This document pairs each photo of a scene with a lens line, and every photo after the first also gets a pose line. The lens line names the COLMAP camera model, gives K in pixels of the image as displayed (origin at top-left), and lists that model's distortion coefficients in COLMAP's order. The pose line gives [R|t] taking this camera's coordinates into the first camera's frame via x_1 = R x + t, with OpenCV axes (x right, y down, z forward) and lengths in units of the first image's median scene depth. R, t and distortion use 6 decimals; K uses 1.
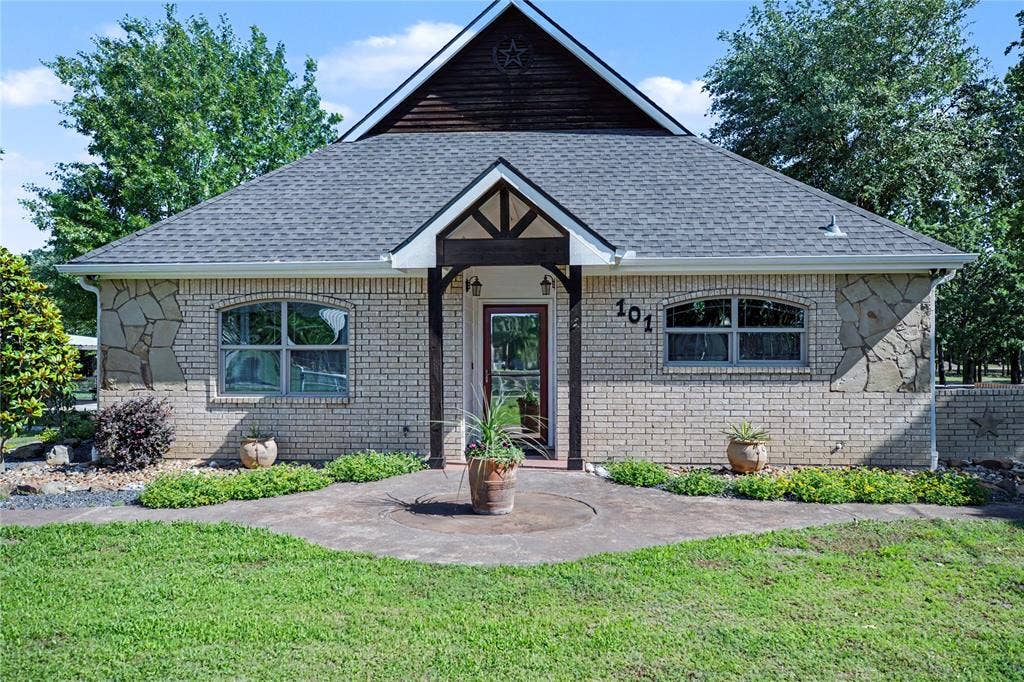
lens RADIAL K [[722.0, 0, 512.0], [0, 722.0, 341.0], [0, 0, 1]] dist [-0.000117, 0.000640]
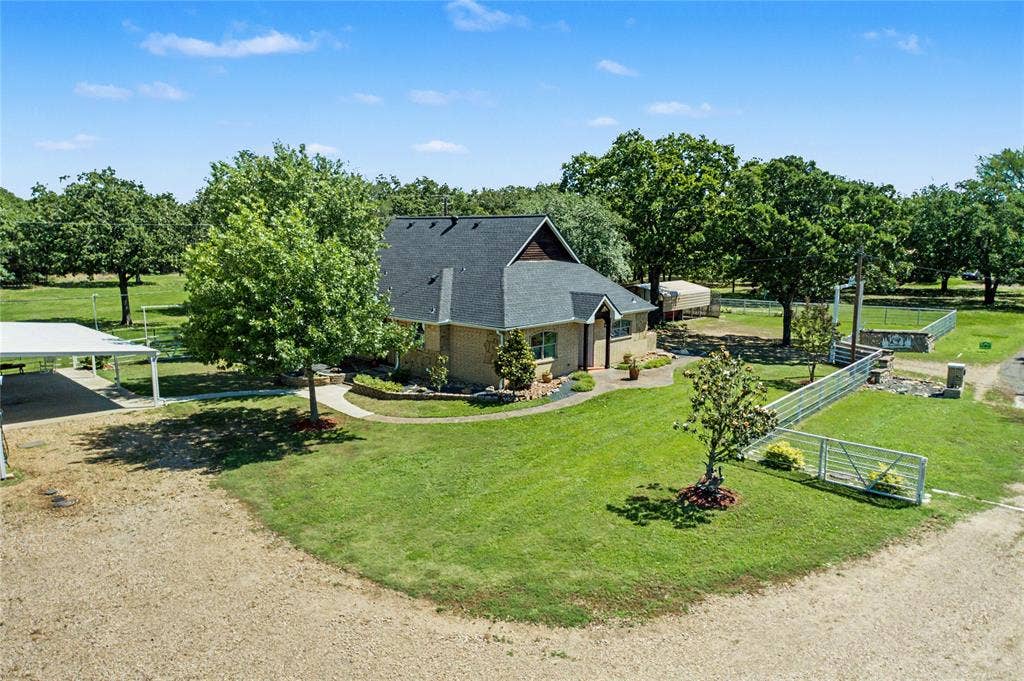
lens RADIAL K [[684.9, 0, 512.0], [0, 684.9, 340.5], [0, 0, 1]] dist [-0.006803, -0.001574]
pose [[0.621810, -0.115647, 0.774583, -2.979691], [-0.005916, 0.988315, 0.152307, -0.516868], [-0.783146, -0.099289, 0.613860, -0.849489]]
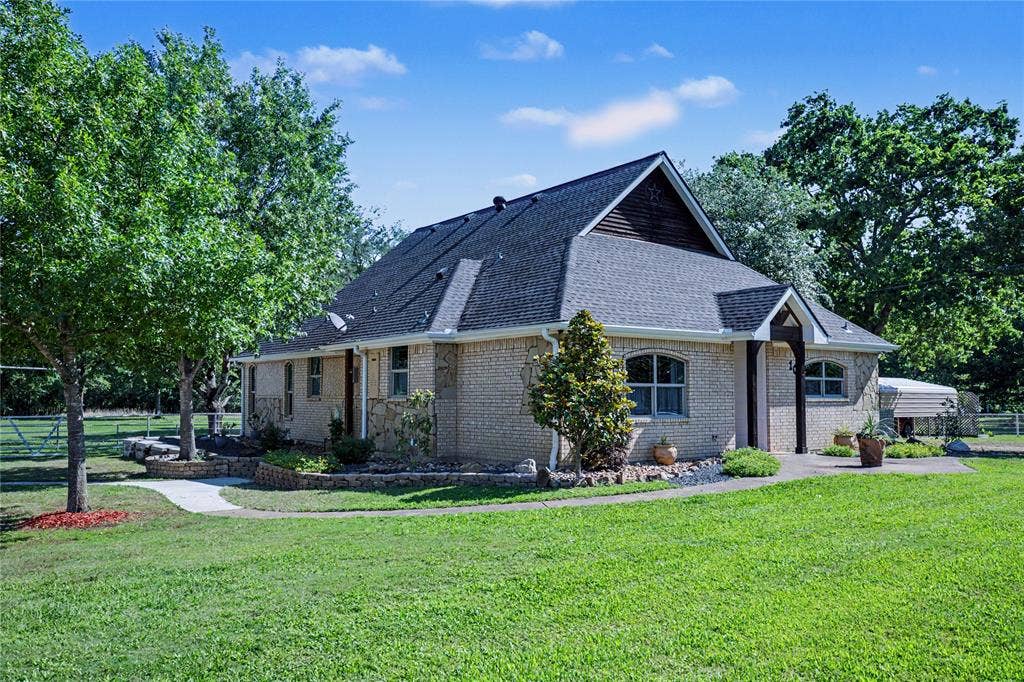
lens RADIAL K [[830.4, 0, 492.6], [0, 830.4, 340.2], [0, 0, 1]] dist [0.001667, 0.000641]
pose [[0.752320, 0.047331, 0.657096, -1.798187], [-0.005719, 0.997847, -0.065327, 0.031481], [-0.658773, 0.045389, 0.750971, -0.078627]]
